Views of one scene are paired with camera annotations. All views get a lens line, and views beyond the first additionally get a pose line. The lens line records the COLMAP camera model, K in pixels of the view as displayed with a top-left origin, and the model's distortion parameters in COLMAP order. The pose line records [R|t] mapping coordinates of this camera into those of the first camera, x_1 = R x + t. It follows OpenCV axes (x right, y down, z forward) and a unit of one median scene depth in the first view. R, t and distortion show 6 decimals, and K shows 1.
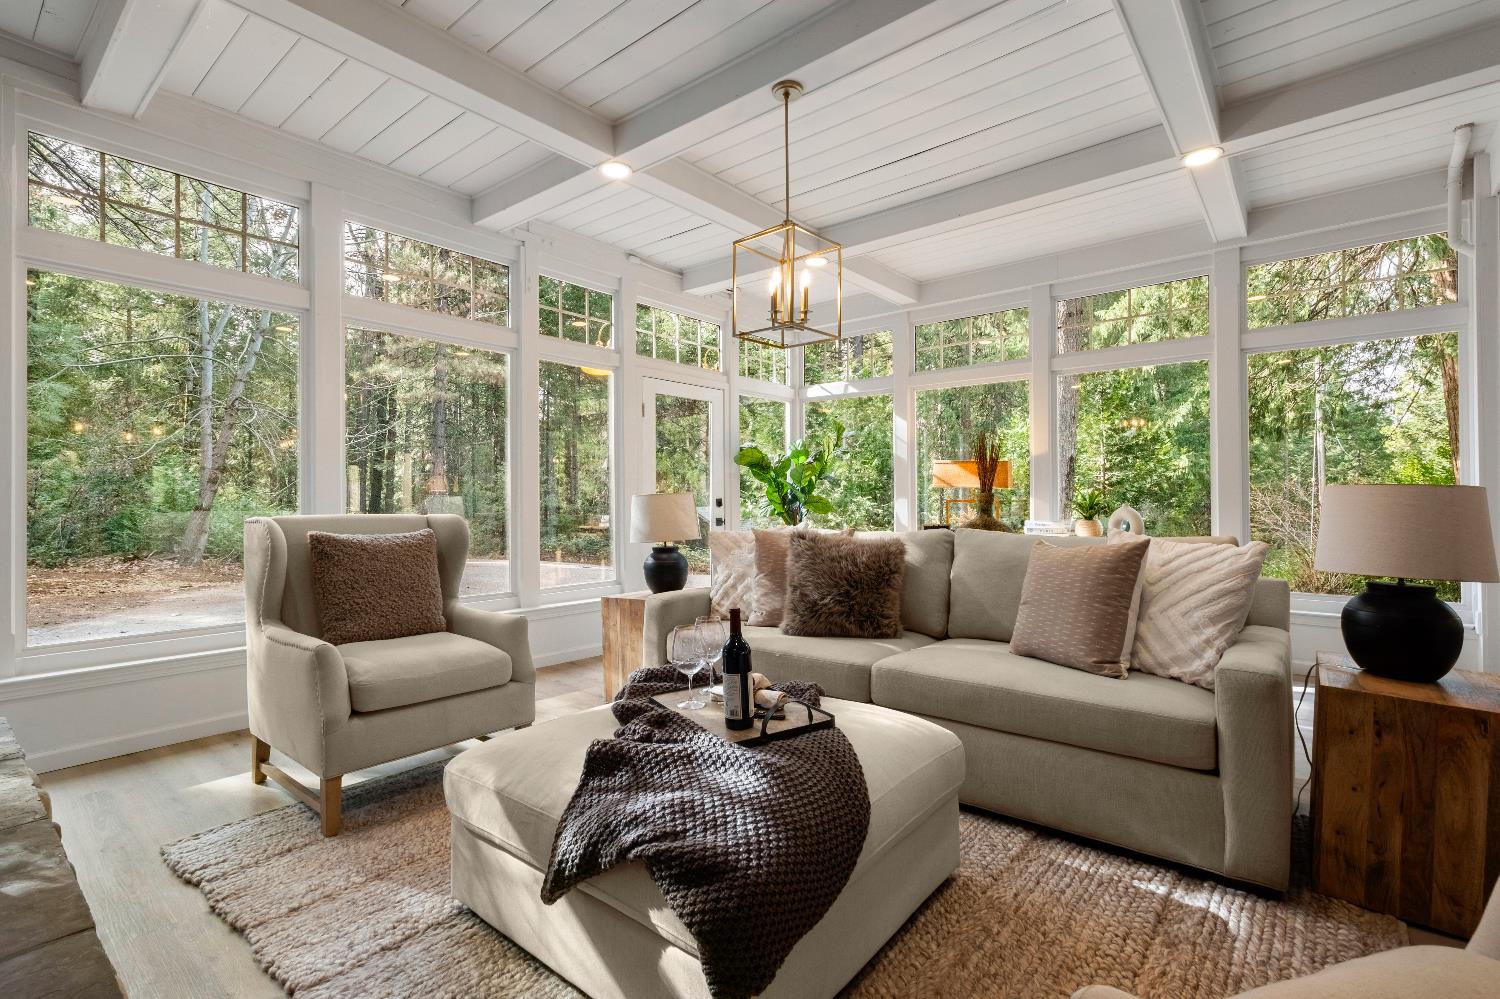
lens RADIAL K [[698.7, 0, 750.0], [0, 698.7, 499.5], [0, 0, 1]] dist [0.001984, 0.000195]
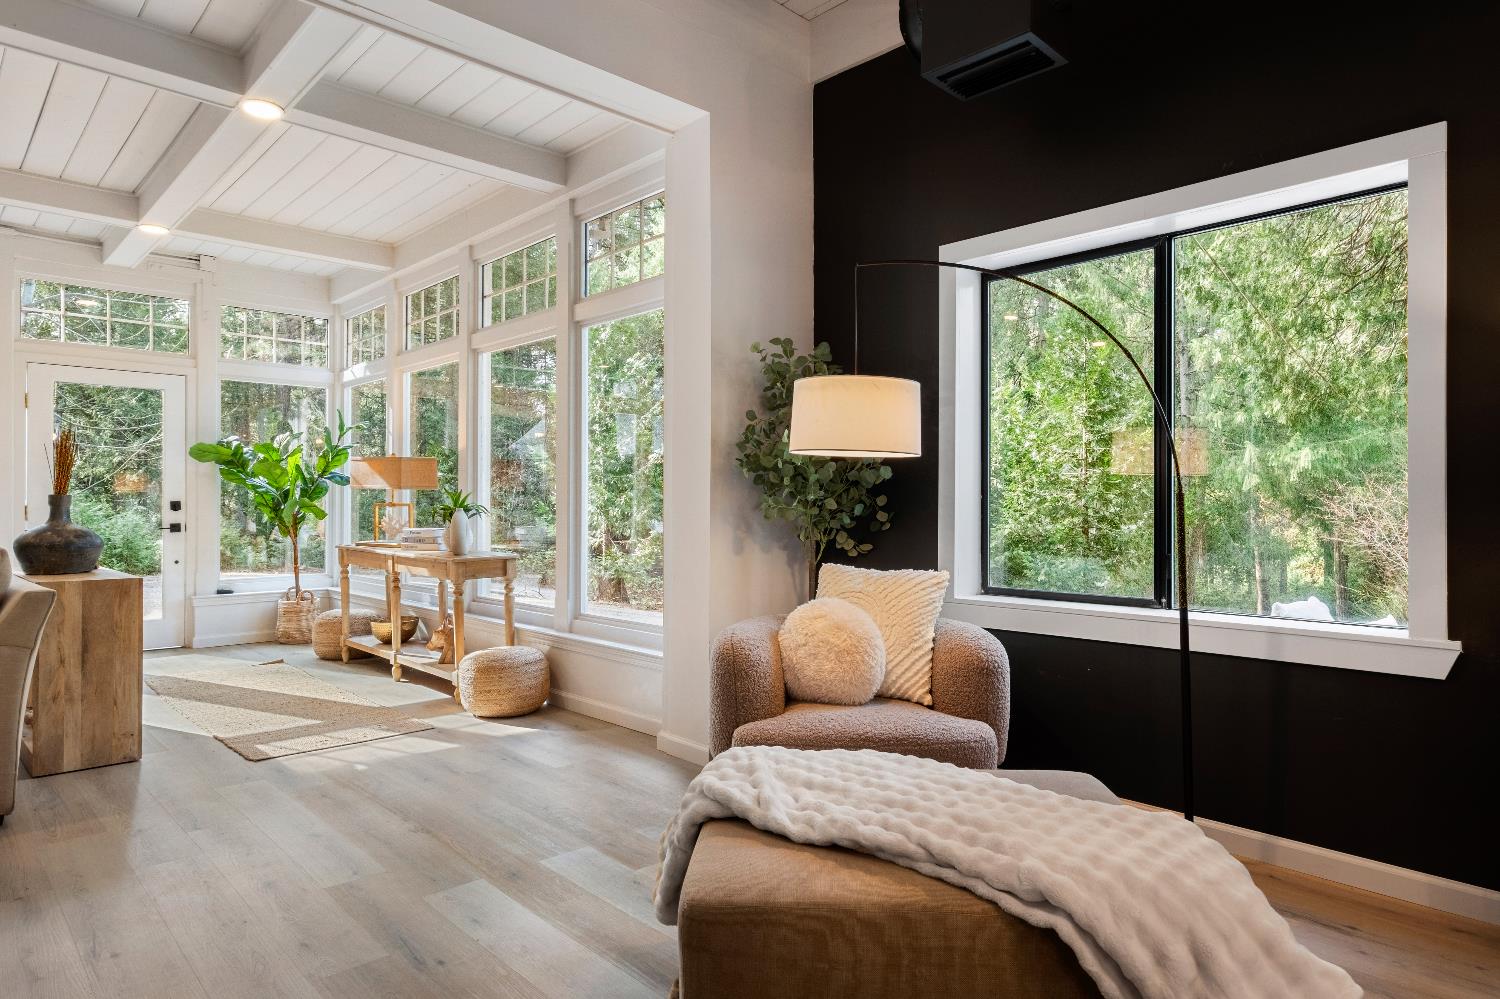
lens RADIAL K [[883.4, 0, 753.8], [0, 883.4, 502.6], [0, 0, 1]] dist [-0.003768, -0.000489]
pose [[0.993336, 0.002737, -0.115222, 0.821463], [-0.002937, 0.999994, -0.001566, 0.000308], [0.115217, 0.001894, 0.993338, -0.007820]]
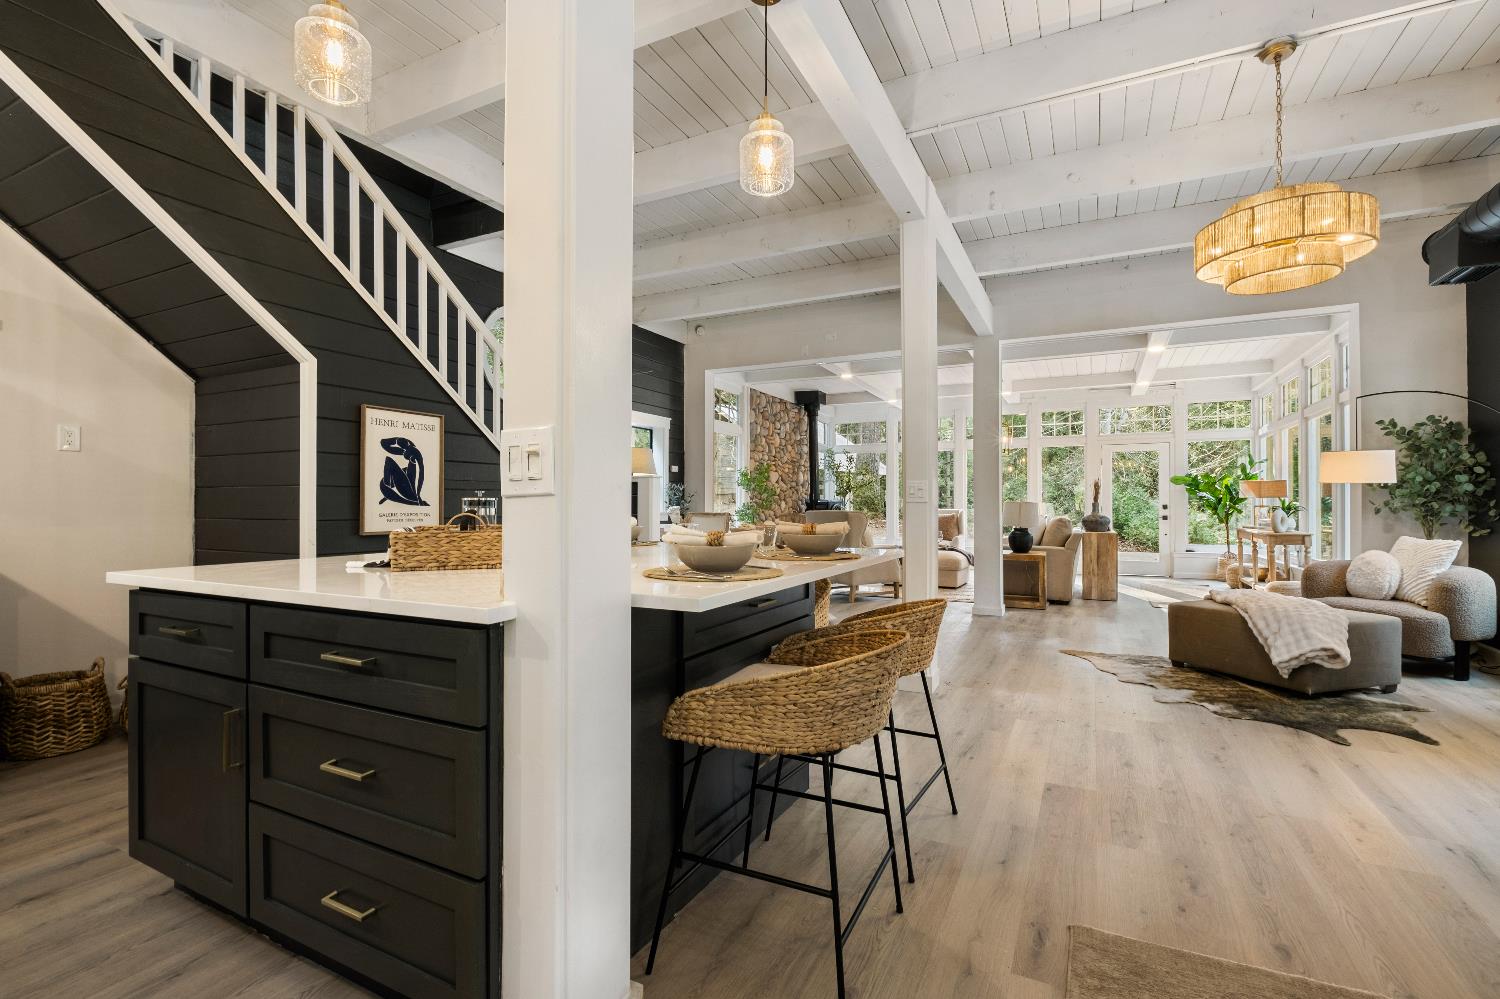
lens RADIAL K [[681.4, 0, 756.2], [0, 681.4, 501.2], [0, 0, 1]] dist [-0.005830, 0.000082]
pose [[0.228433, -0.006005, -0.973541, 1.433379], [0.000415, 0.999981, -0.006071, 0.000318], [0.973559, 0.000982, 0.228431, -0.408874]]
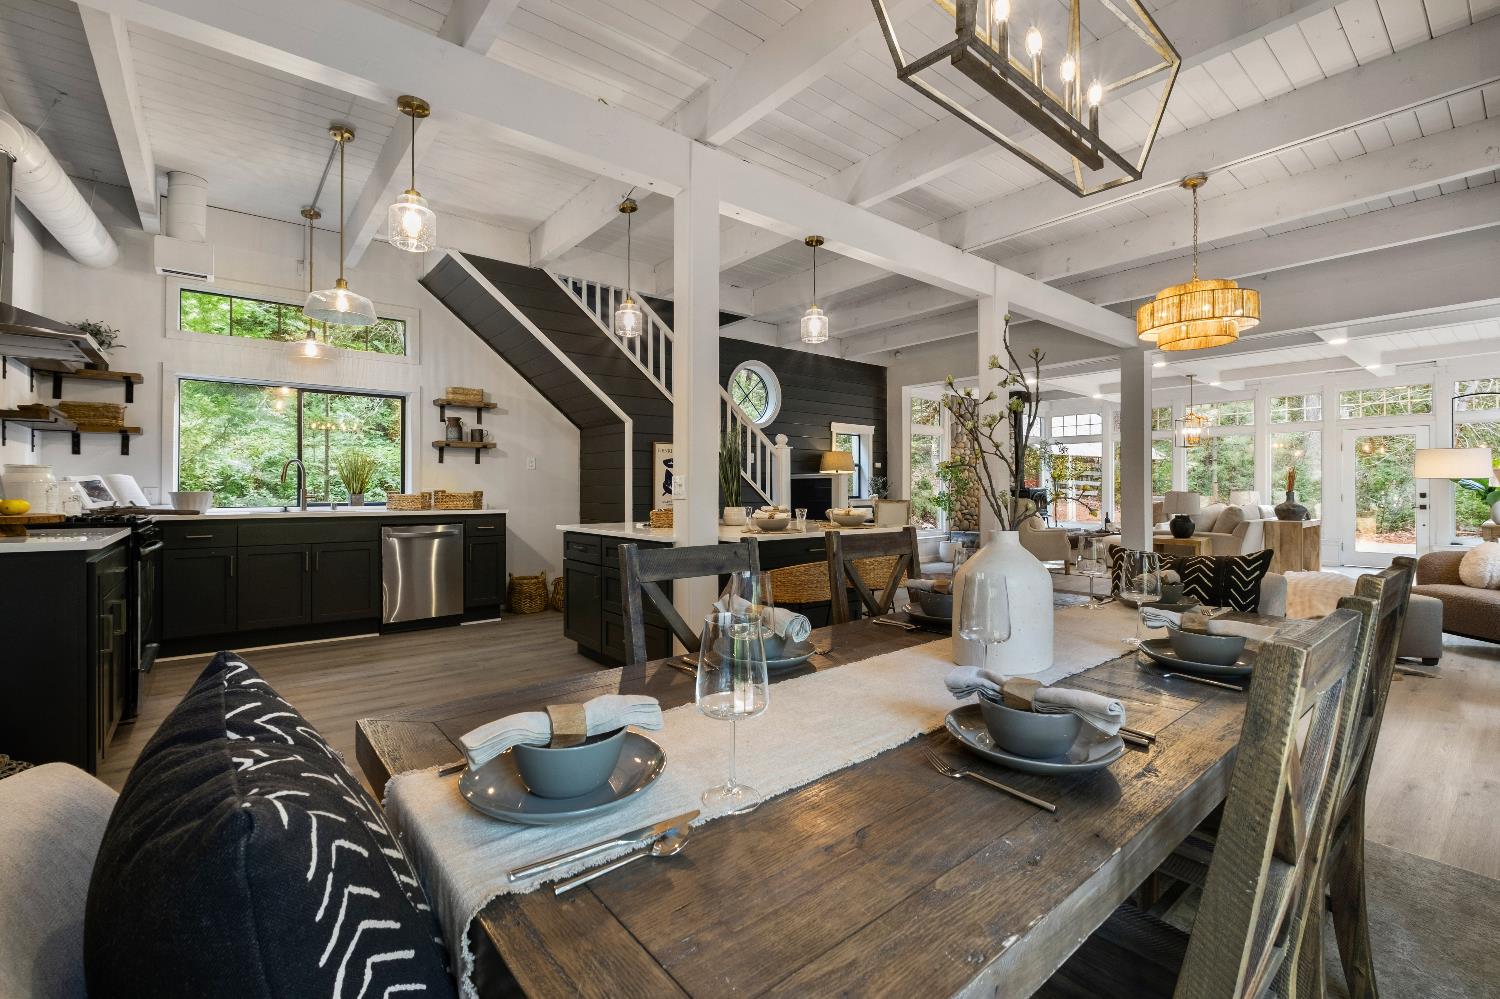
lens RADIAL K [[655.2, 0, 756.0], [0, 655.2, 488.2], [0, 0, 1]] dist [-0.004929, -0.000672]
pose [[-0.185916, -0.000578, -0.982565, 1.784451], [0.000463, 1.000000, -0.000676, -0.012321], [0.982565, -0.000580, -0.185916, -0.250140]]
